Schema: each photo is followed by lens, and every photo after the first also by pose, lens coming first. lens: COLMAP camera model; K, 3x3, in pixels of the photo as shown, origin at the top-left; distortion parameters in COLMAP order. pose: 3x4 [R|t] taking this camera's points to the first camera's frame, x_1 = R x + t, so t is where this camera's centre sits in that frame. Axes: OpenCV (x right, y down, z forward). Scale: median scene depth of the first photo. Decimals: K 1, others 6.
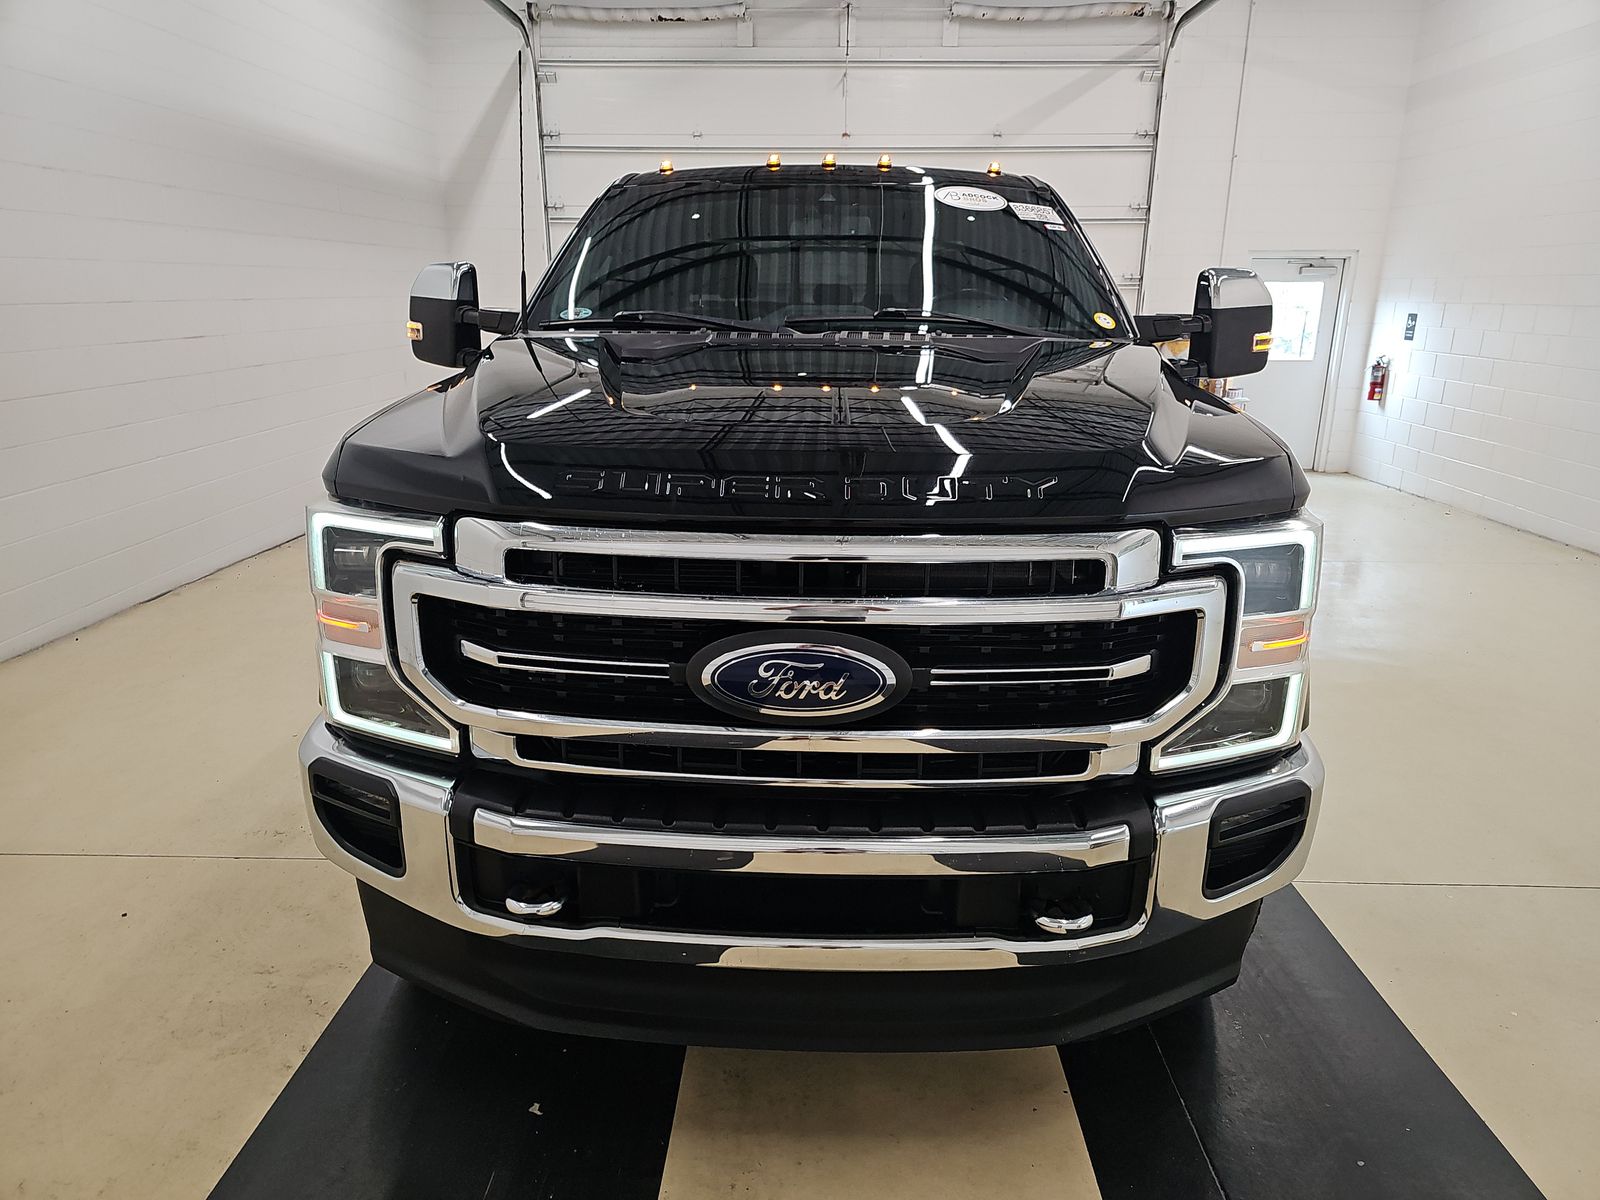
lens RADIAL K [[1077.3, 0, 800.0], [0, 1077.3, 600.0], [0, 0, 1]] dist [0.032937, 0.001153]
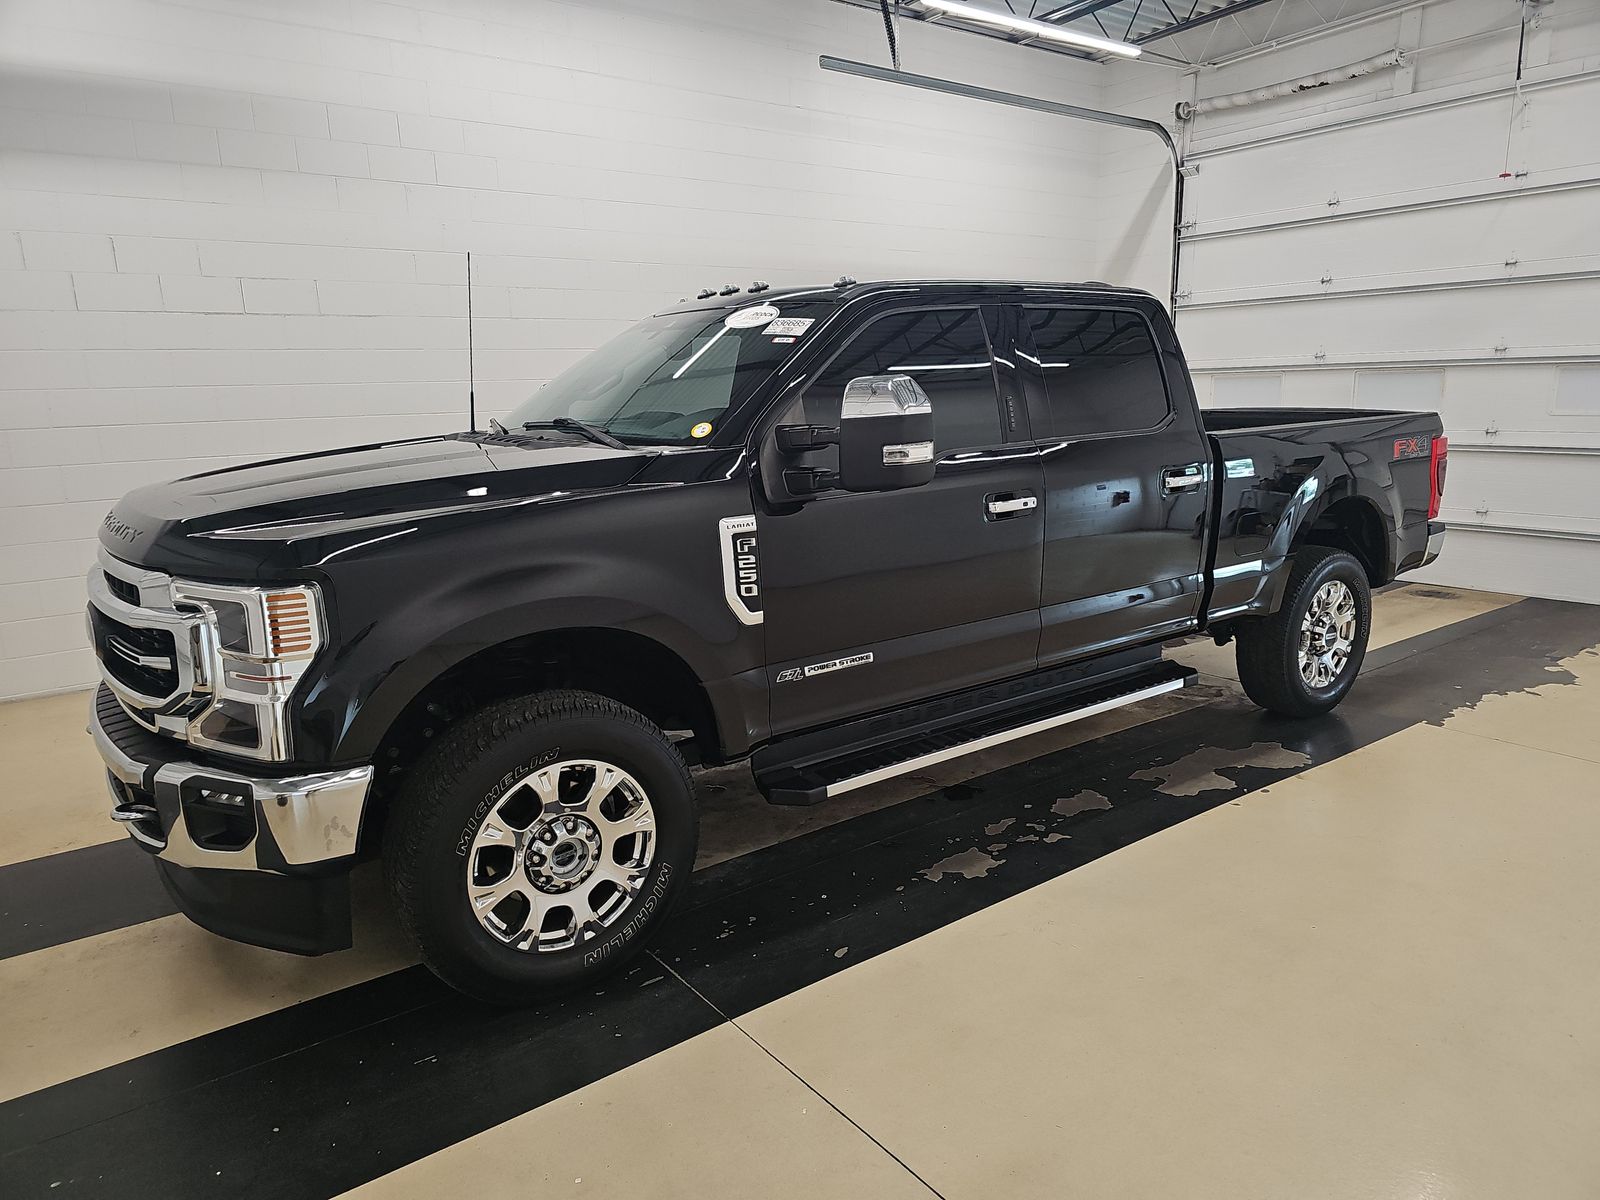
lens RADIAL K [[1077.3, 0, 800.0], [0, 1077.3, 600.0], [0, 0, 1]] dist [0.032937, 0.001153]
pose [[0.630735, 0.138863, -0.763472, 0.374199], [-0.189918, 0.981562, 0.021631, -0.041681], [0.752399, 0.131354, 0.645478, 0.127655]]
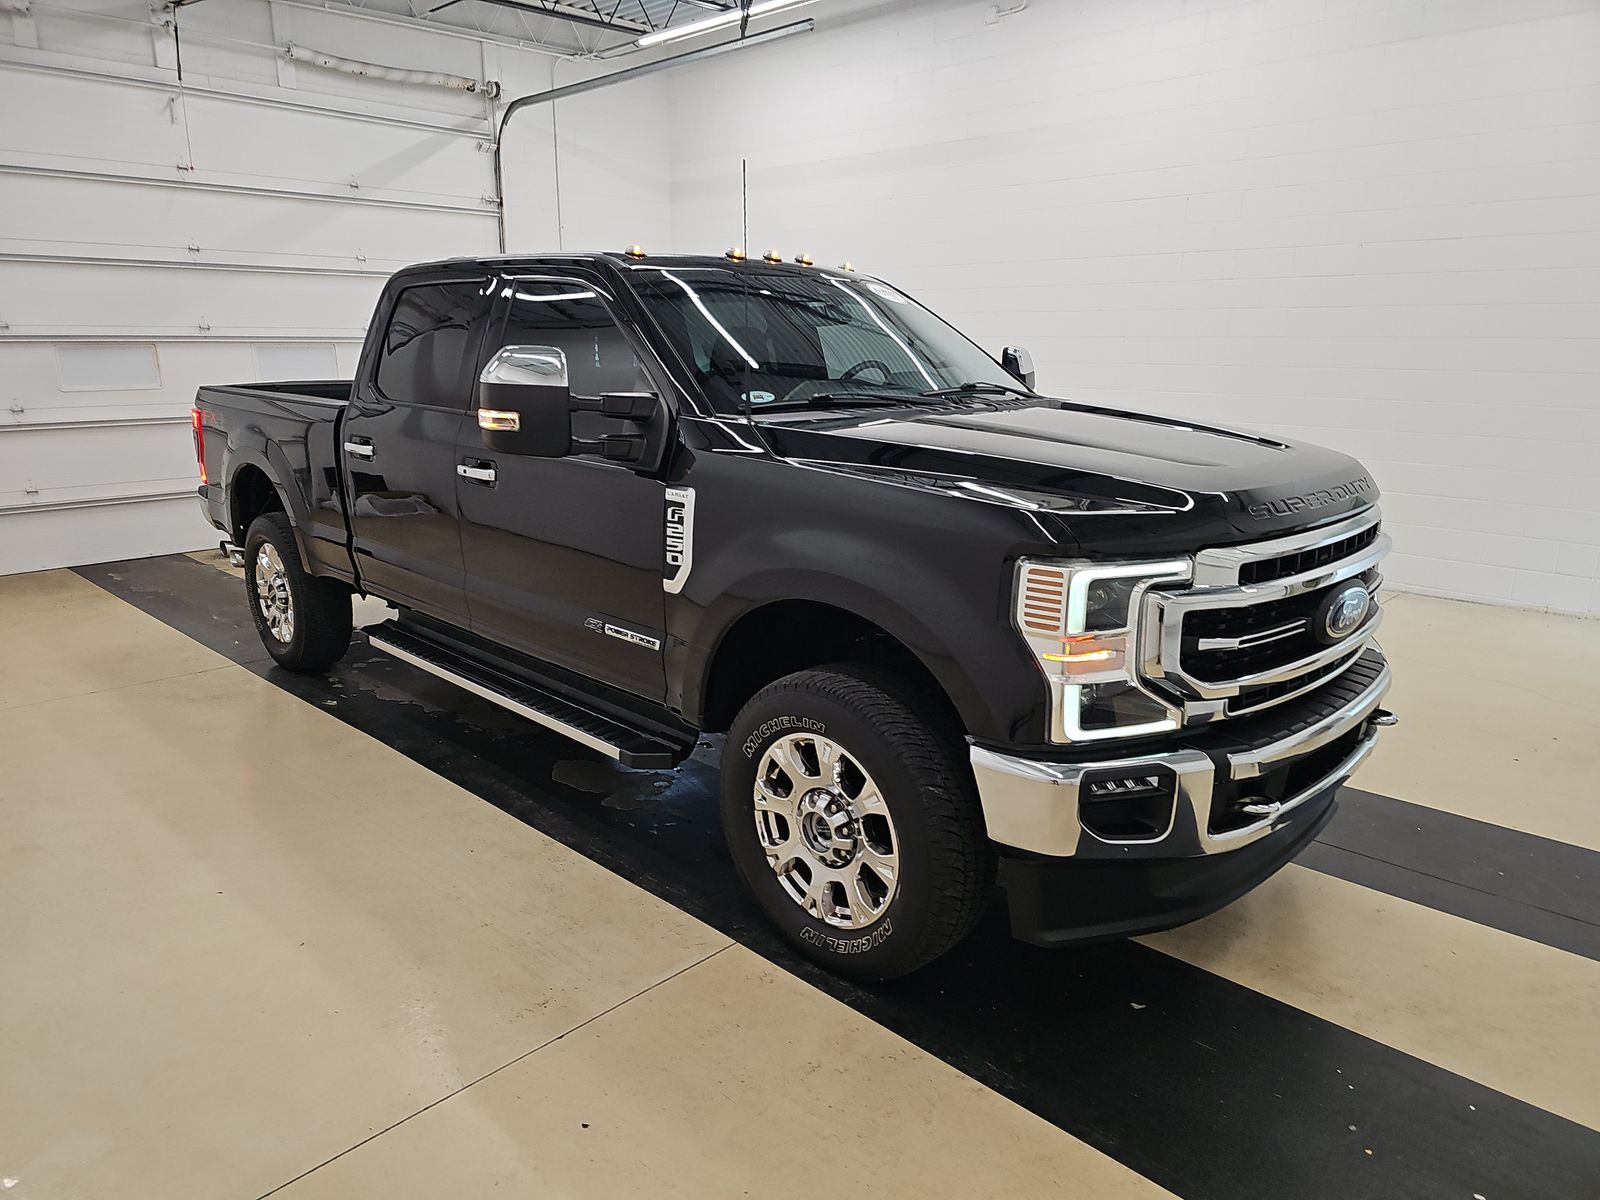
lens RADIAL K [[1077.3, 0, 800.0], [0, 1077.3, 600.0], [0, 0, 1]] dist [0.032937, 0.001153]
pose [[0.676202, -0.185289, 0.713035, -0.324386], [0.208279, 0.976452, 0.056220, -0.039001], [-0.706661, 0.110493, 0.698871, 0.077402]]
